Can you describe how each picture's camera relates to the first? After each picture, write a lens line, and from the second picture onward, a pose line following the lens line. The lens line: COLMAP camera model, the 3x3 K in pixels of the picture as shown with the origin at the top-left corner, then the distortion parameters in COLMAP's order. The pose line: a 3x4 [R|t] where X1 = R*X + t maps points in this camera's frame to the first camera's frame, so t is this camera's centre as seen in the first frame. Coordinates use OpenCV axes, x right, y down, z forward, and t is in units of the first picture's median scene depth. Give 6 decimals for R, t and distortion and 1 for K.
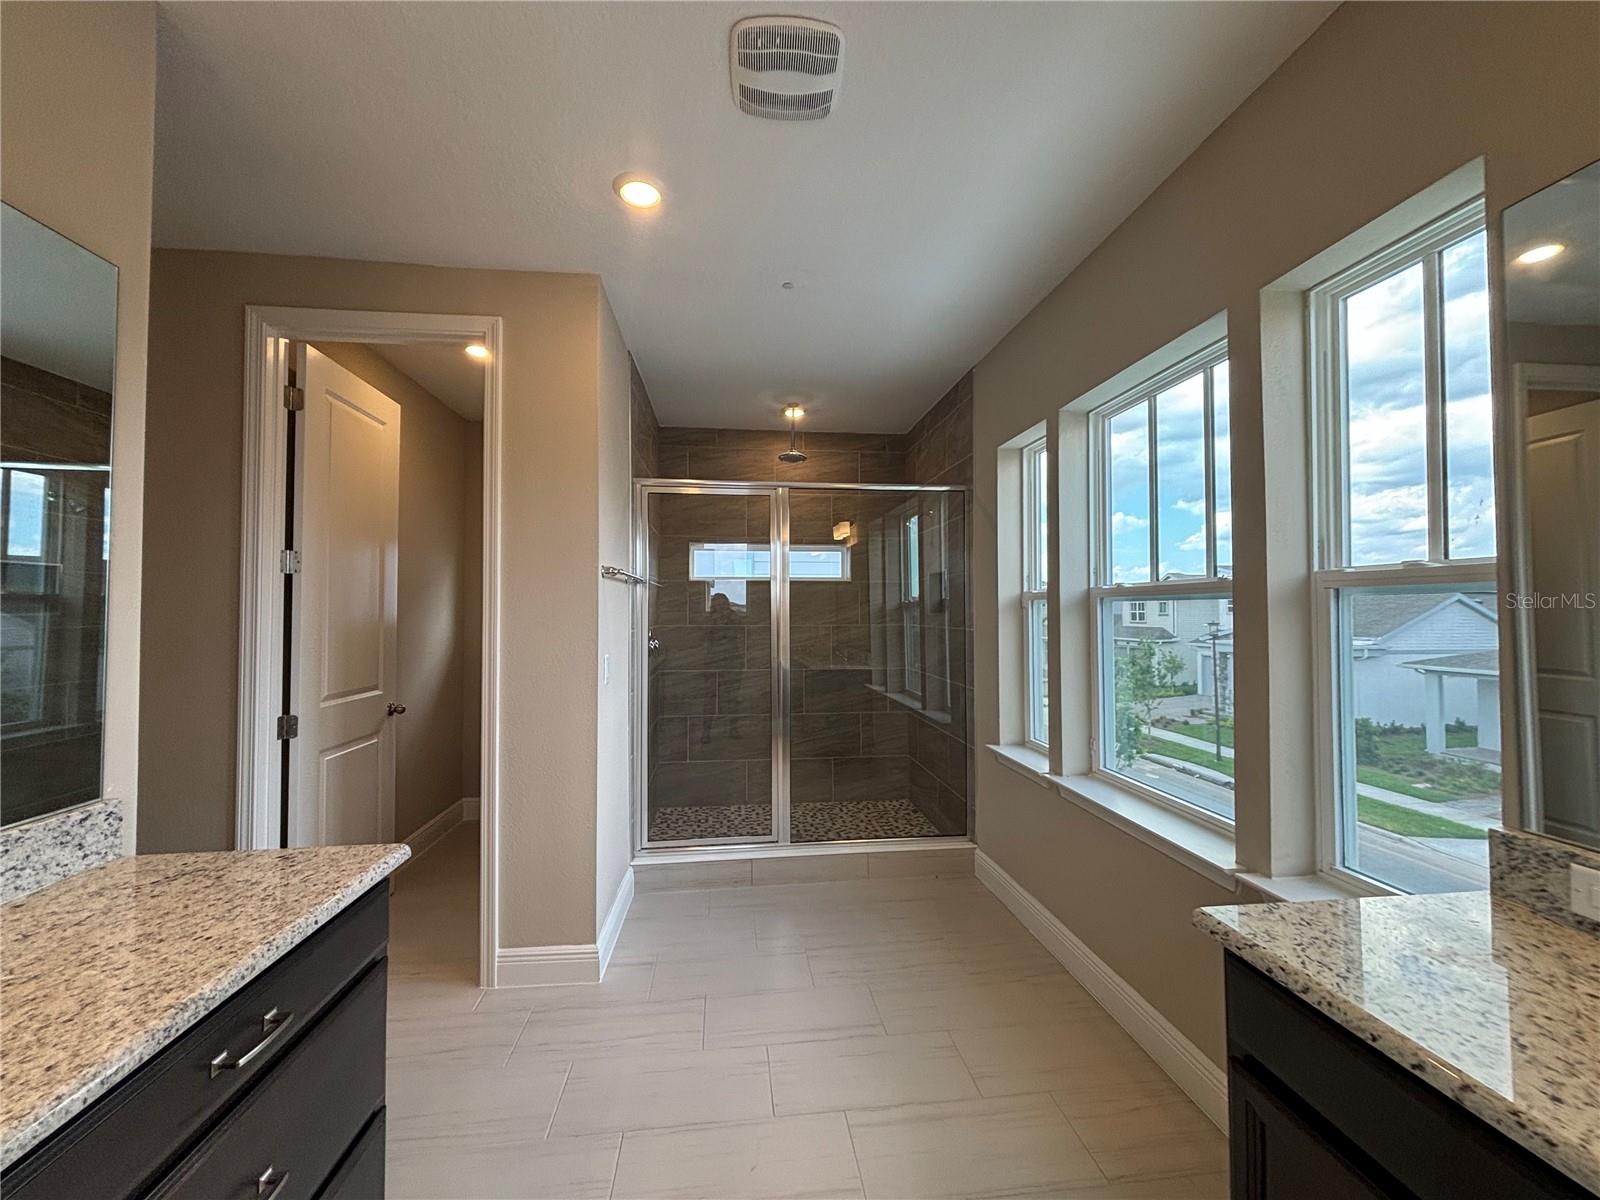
lens RADIAL K [[644.3, 0, 799.8], [0, 644.3, 600.9], [0, 0, 1]] dist [0.002471, -0.000943]
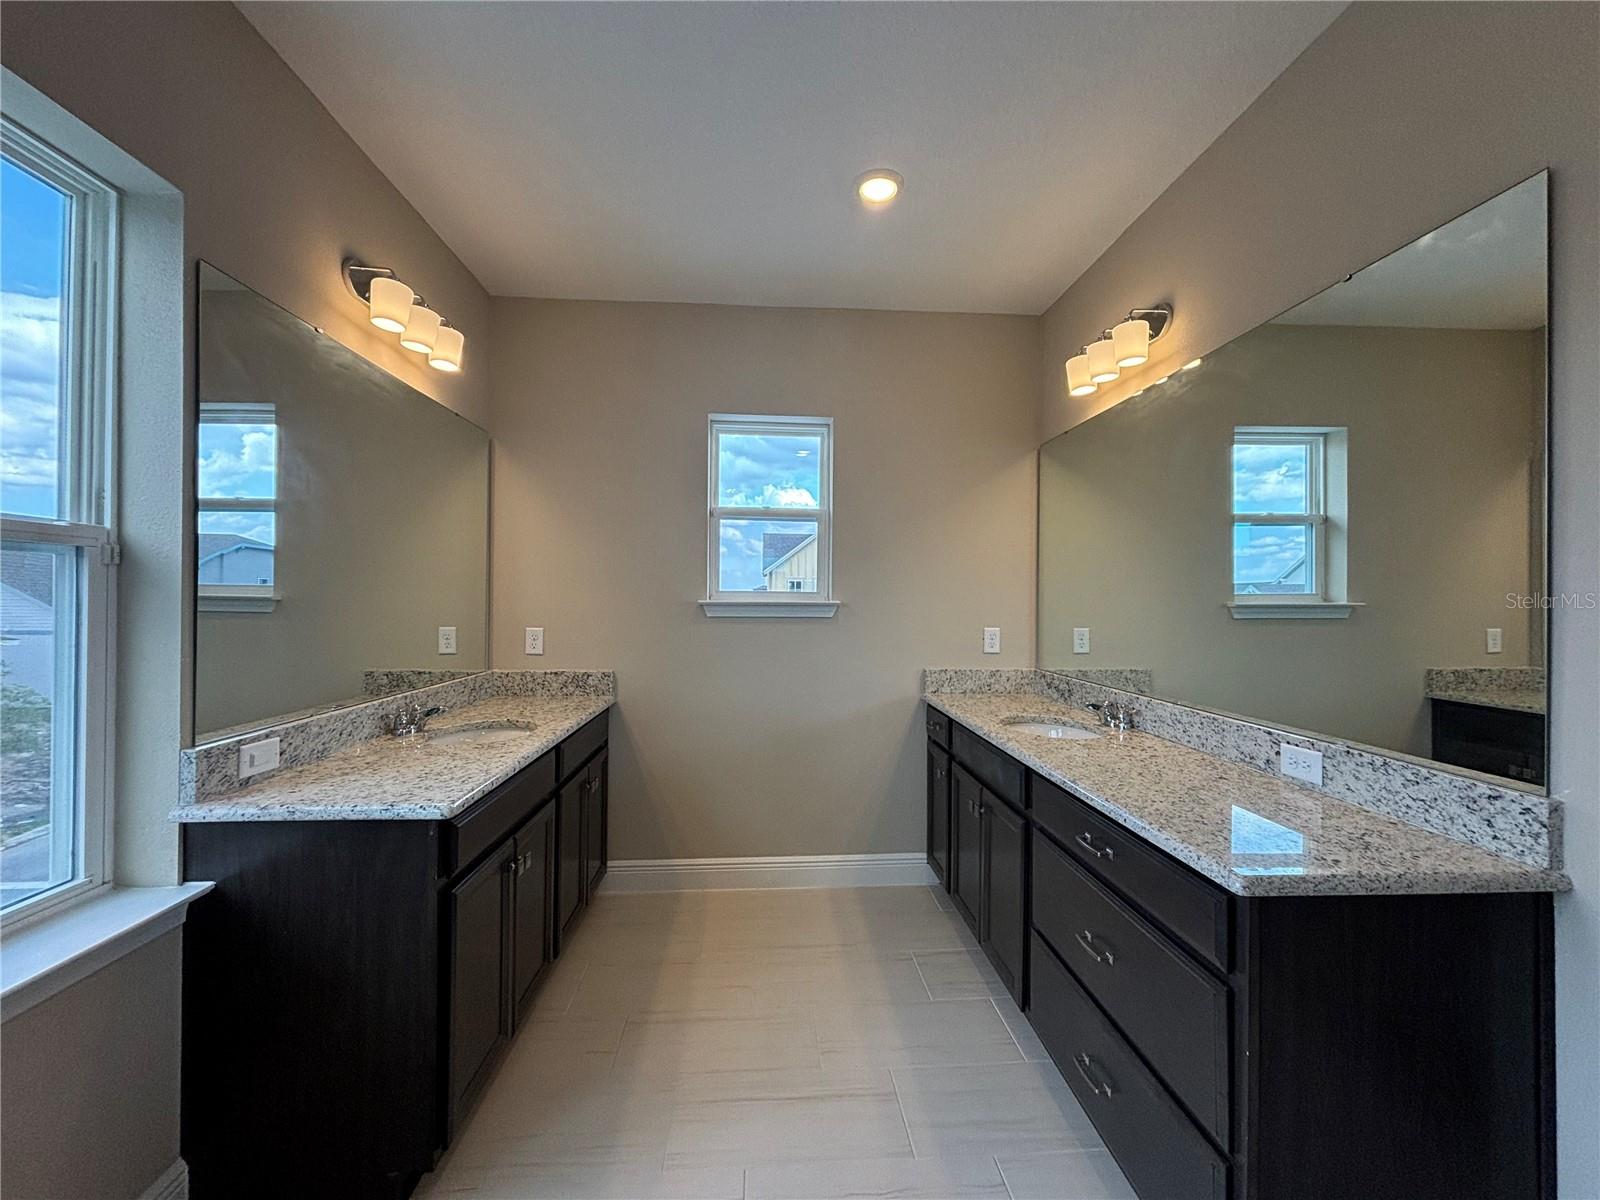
lens RADIAL K [[644.3, 0, 800.3], [0, 644.3, 596.3], [0, 0, 1]] dist [0.002471, -0.000943]
pose [[-0.998534, -0.004649, 0.053936, -0.149472], [-0.006150, 0.999598, -0.027689, 0.079240], [-0.053785, -0.027980, -0.998160, 2.087162]]
